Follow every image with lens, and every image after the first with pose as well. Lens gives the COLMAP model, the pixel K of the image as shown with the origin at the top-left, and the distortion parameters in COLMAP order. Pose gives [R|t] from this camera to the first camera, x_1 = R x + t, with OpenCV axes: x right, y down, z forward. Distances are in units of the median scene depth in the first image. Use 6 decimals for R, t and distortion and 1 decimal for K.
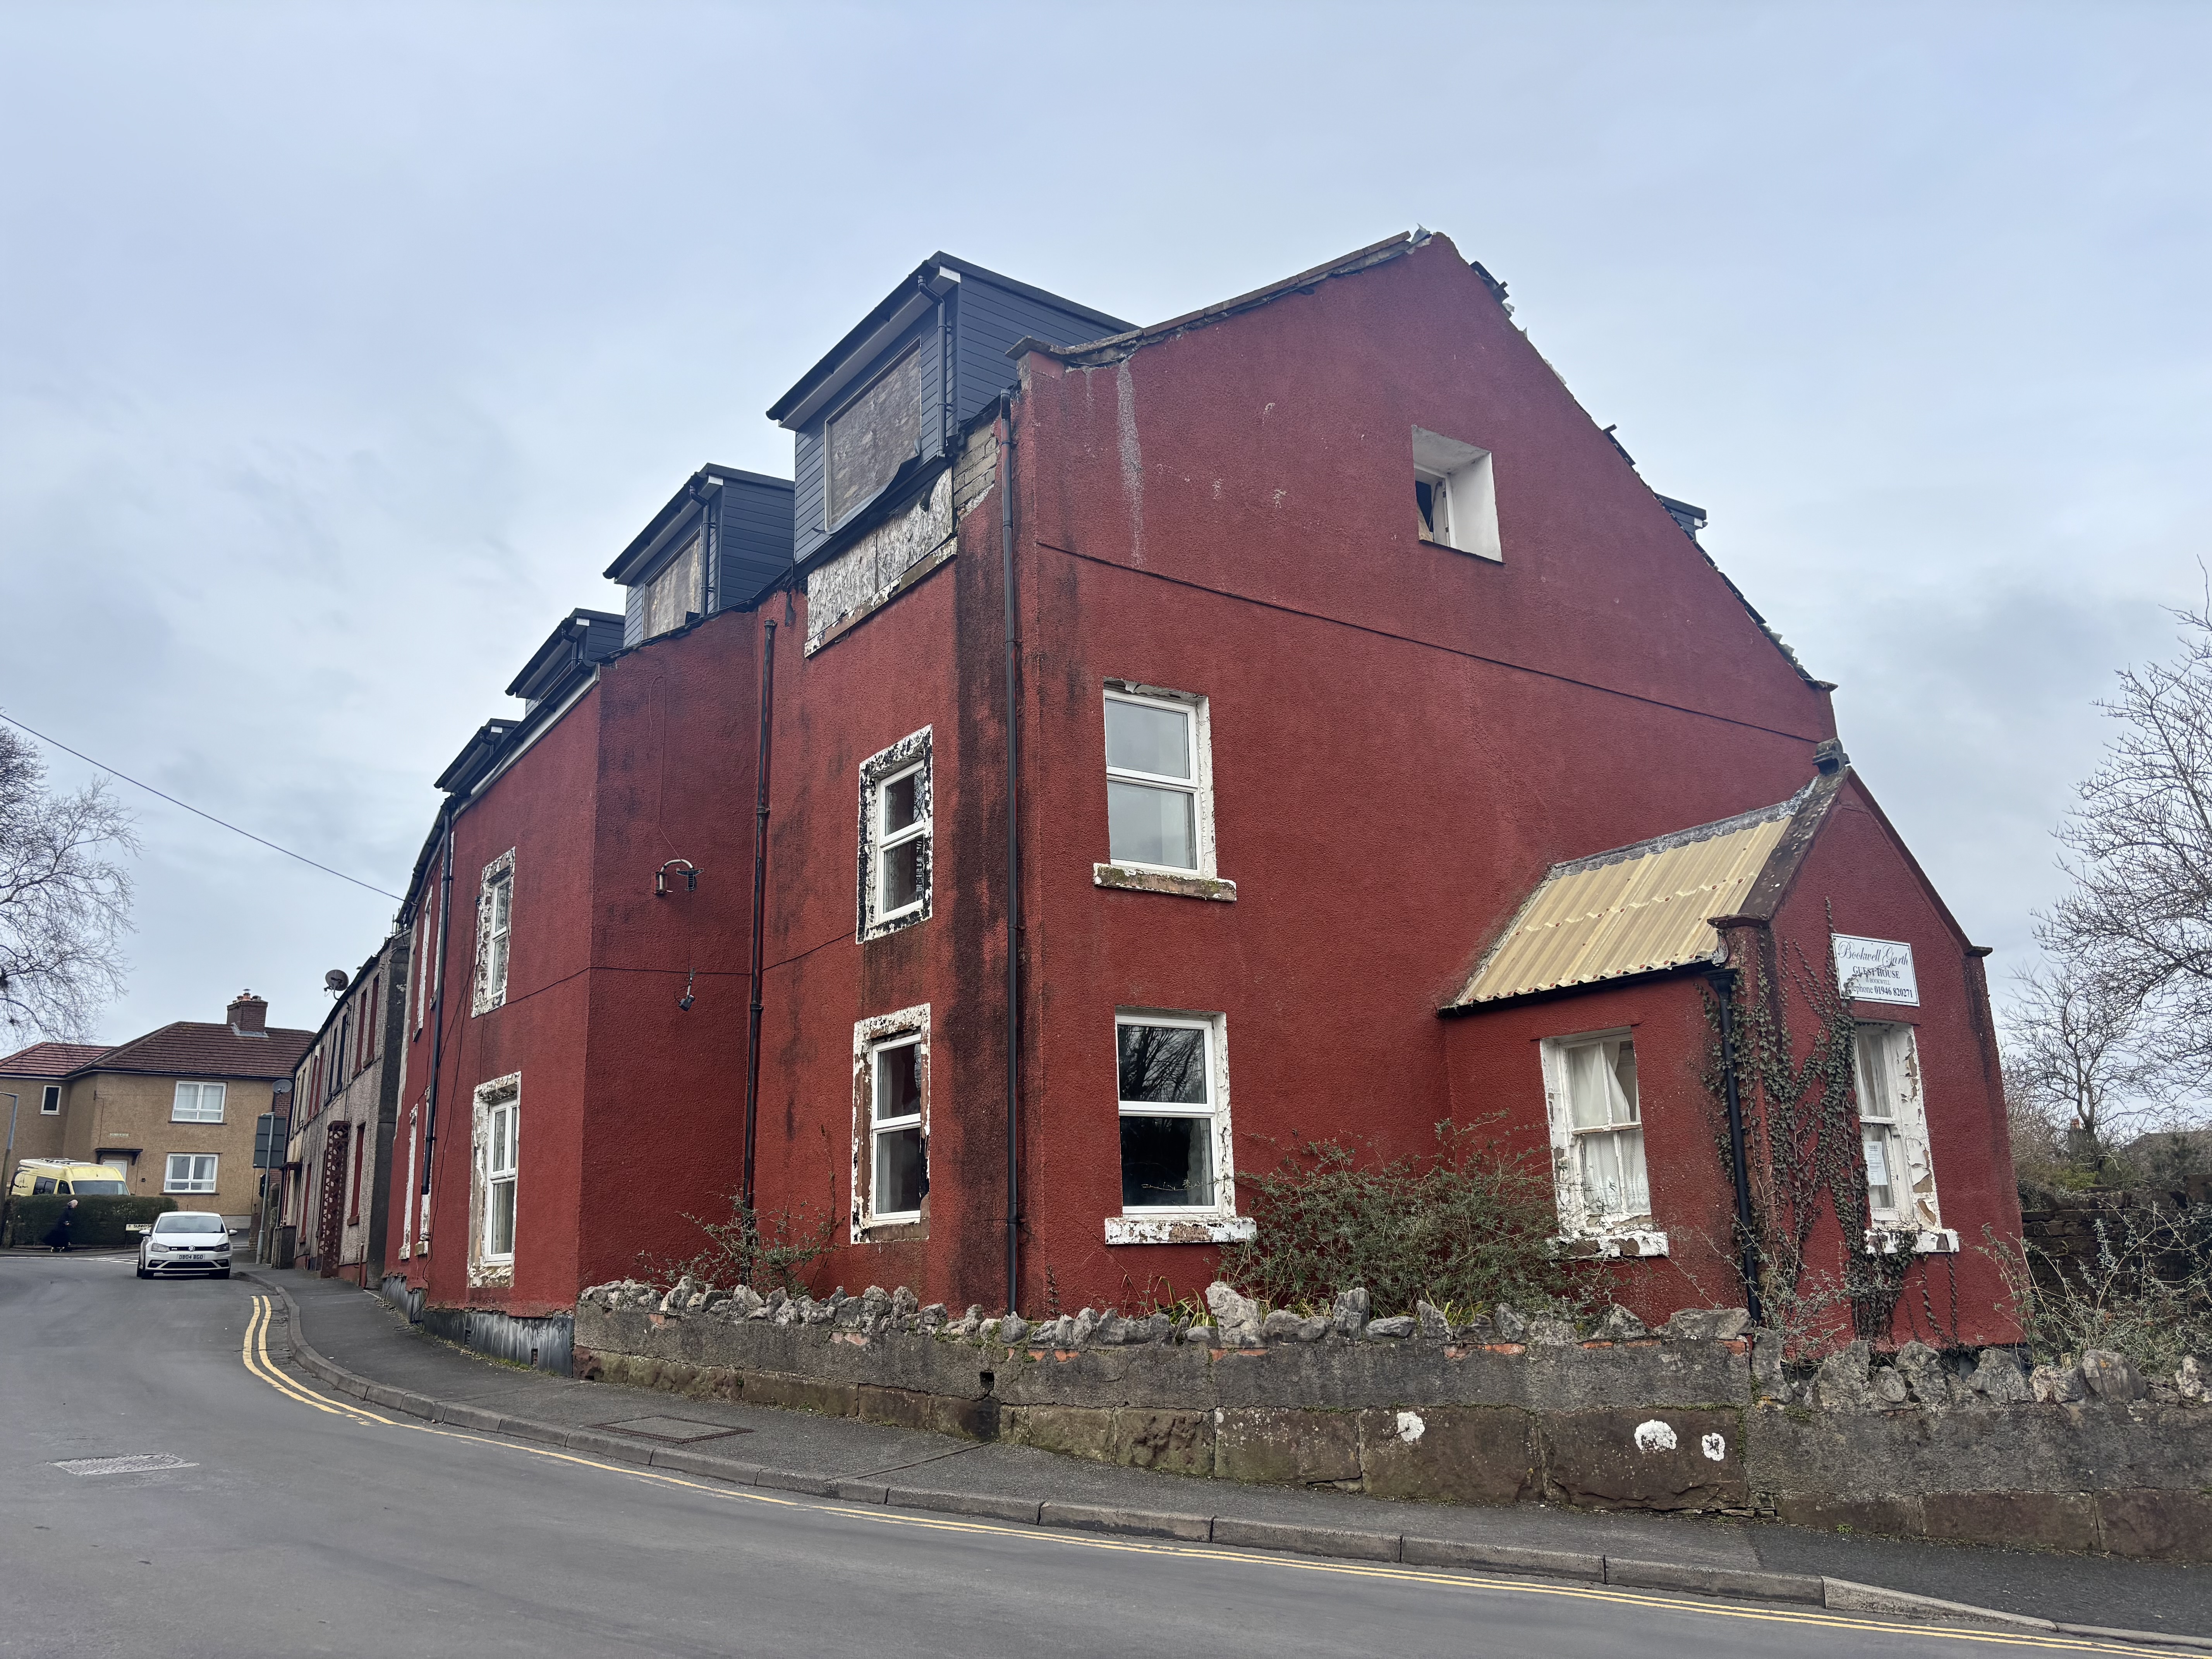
lens RADIAL K [[1608.2, 0, 1106.0], [0, 1608.2, 829.5], [0, 0, 1]] dist [0.057978, -0.042465]
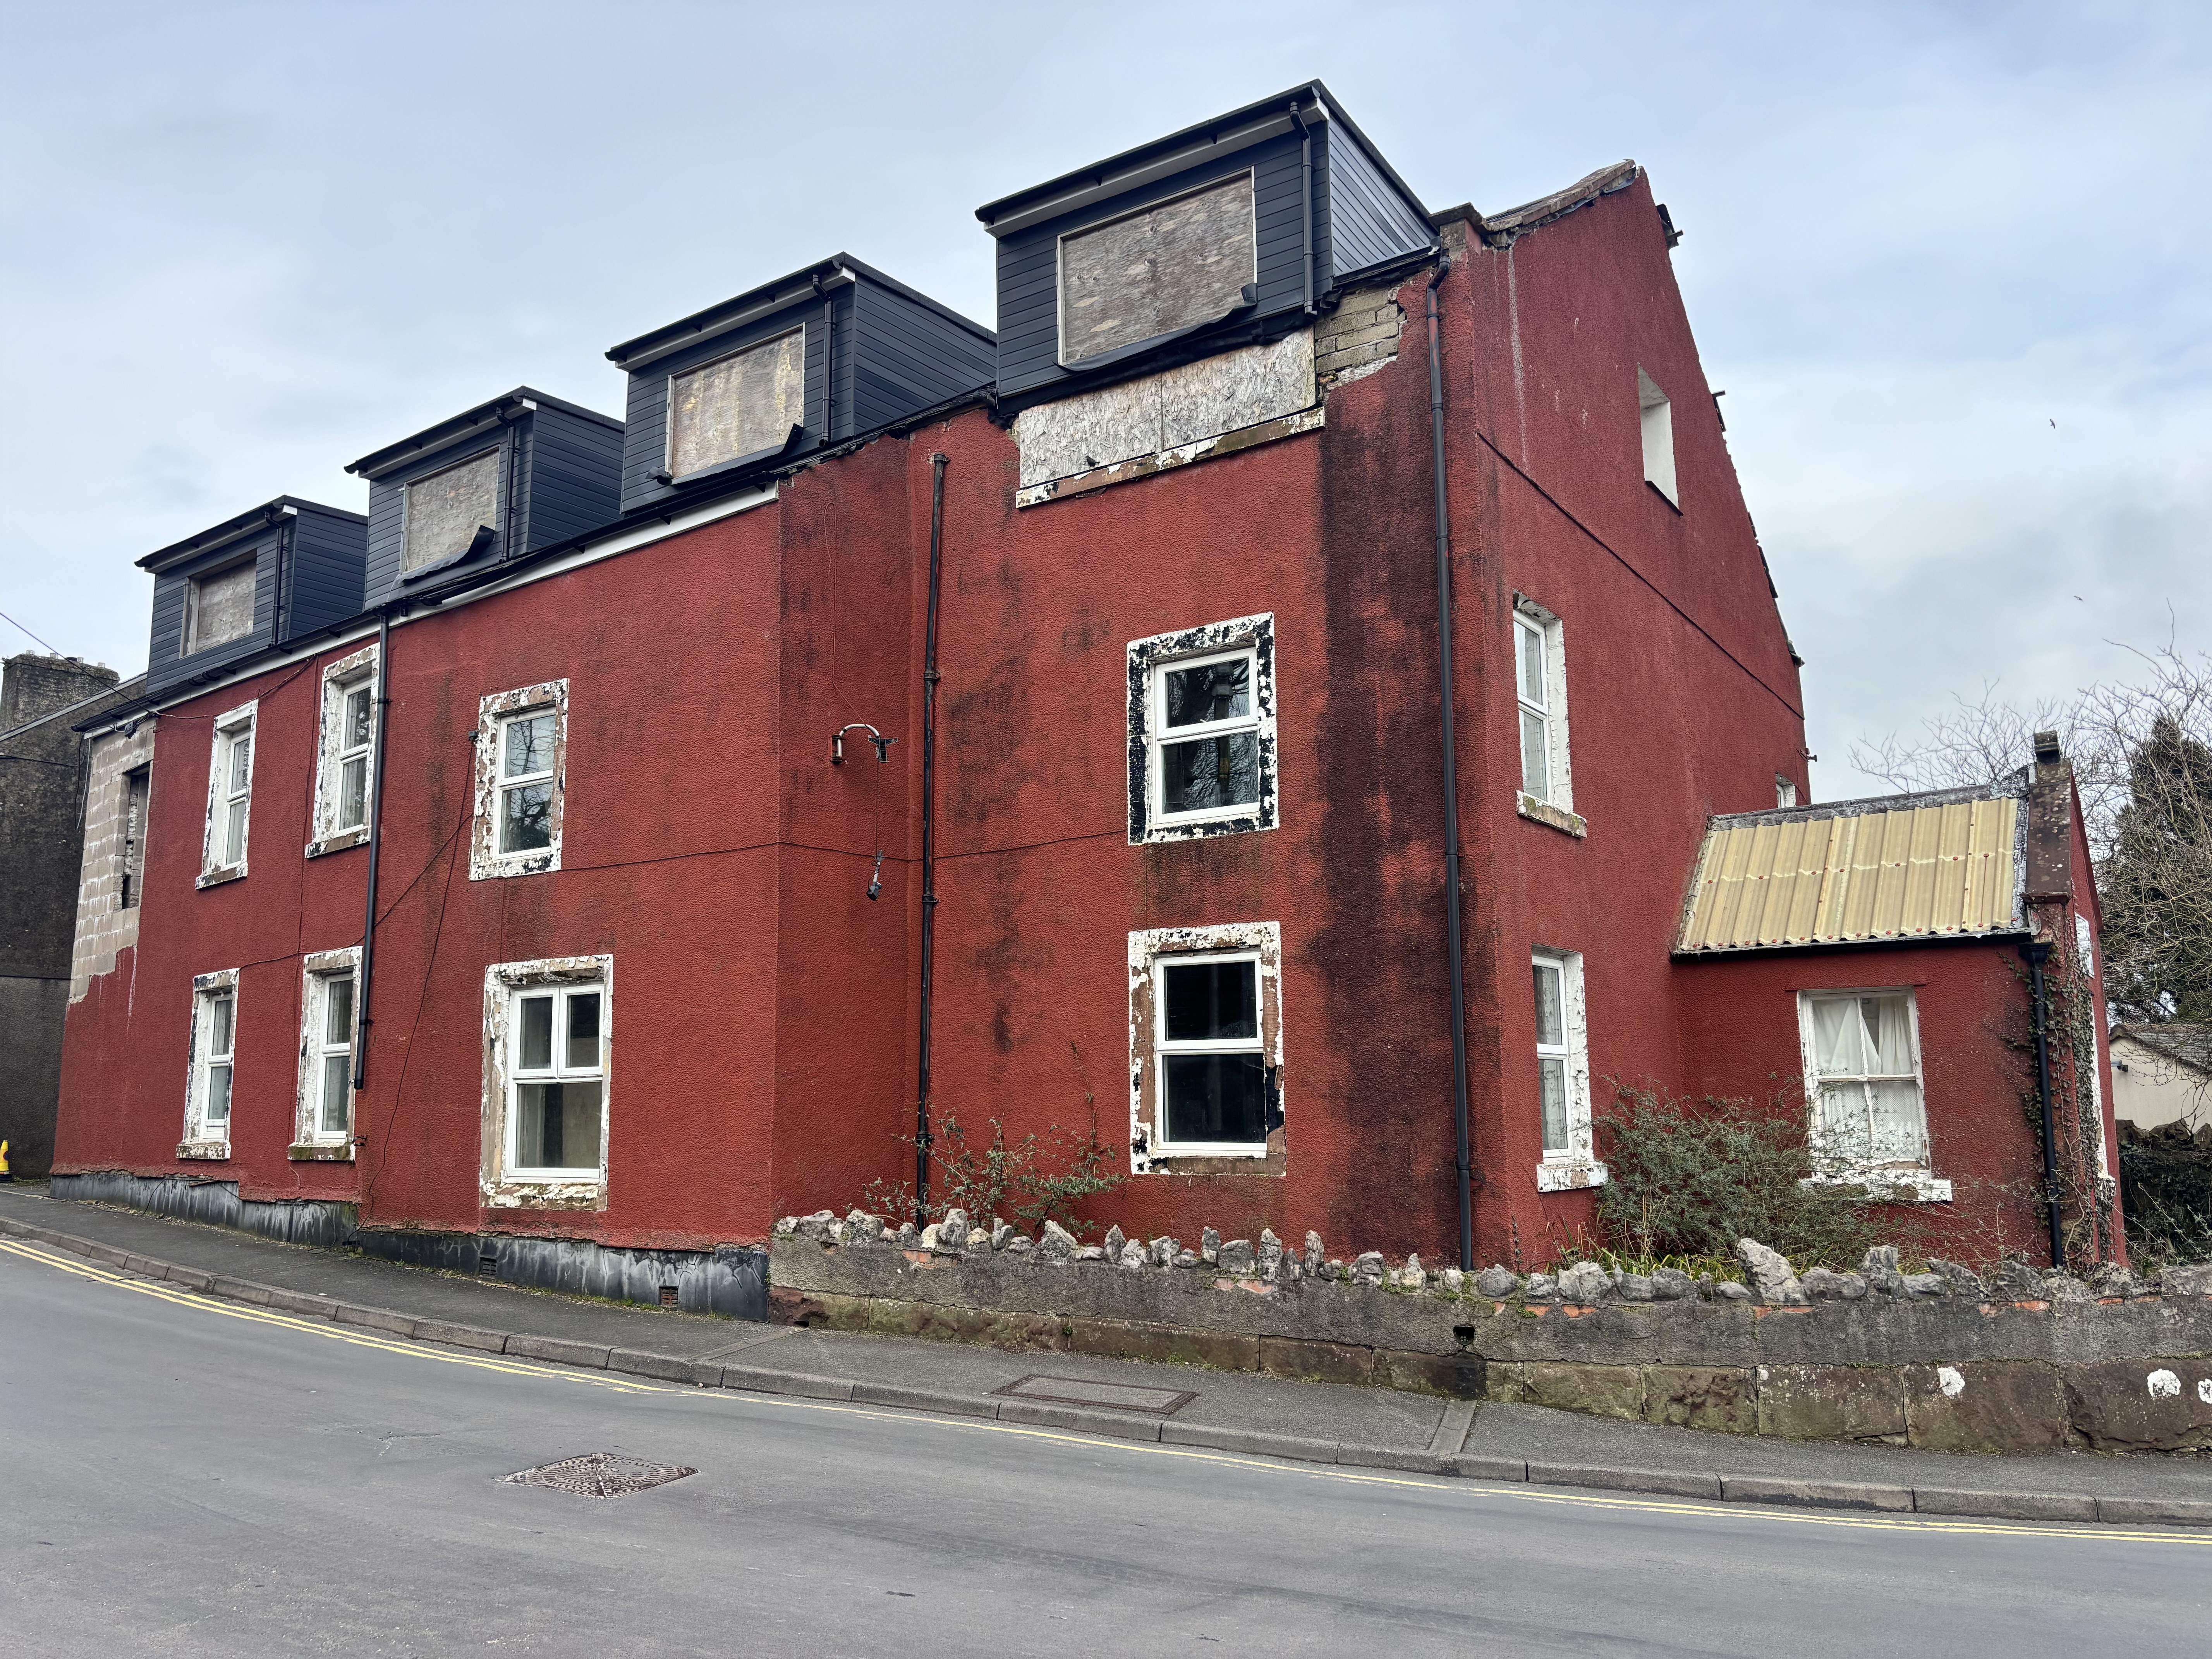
lens RADIAL K [[1608.2, 0, 1106.0], [0, 1608.2, 829.5], [0, 0, 1]] dist [0.057978, -0.042465]
pose [[0.935956, 0.080071, 0.342892, -0.543852], [-0.105459, 0.992845, 0.056015, 0.016068], [-0.335954, -0.088589, 0.937703, 0.189275]]
